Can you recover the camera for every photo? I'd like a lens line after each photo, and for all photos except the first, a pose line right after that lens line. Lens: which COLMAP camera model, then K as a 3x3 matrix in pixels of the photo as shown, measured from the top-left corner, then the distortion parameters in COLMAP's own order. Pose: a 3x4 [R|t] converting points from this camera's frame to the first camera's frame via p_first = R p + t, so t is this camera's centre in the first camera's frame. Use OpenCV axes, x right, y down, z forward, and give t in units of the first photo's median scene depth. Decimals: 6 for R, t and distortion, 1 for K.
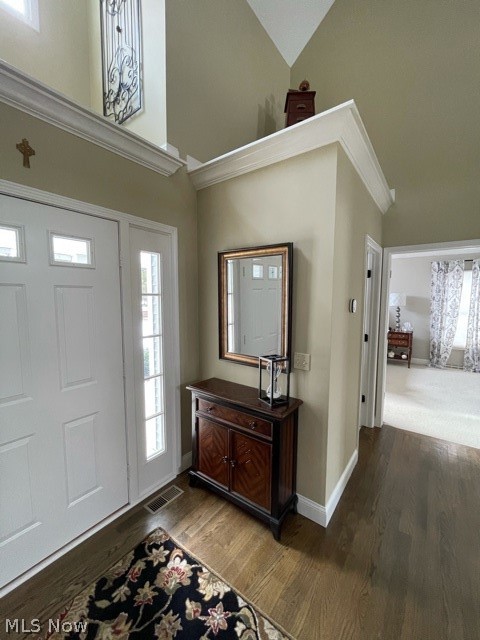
lens RADIAL K [[259.9, 0, 241.9], [0, 259.9, 319.5], [0, 0, 1]] dist [-0.003243, -0.000250]
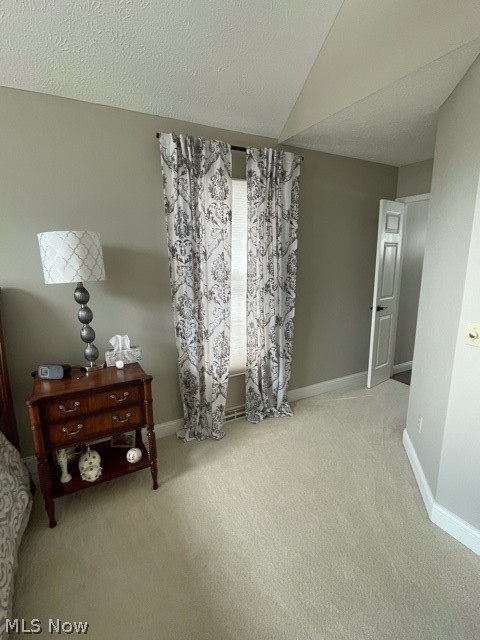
lens RADIAL K [[316.5, 0, 243.9], [0, 316.5, 318.3], [0, 0, 1]] dist [-0.000574, -0.000094]
pose [[0.413920, -0.188825, 0.890514, 0.403157], [0.088651, 0.981962, 0.167009, -0.058784], [-0.905986, 0.009817, 0.423193, 0.763091]]
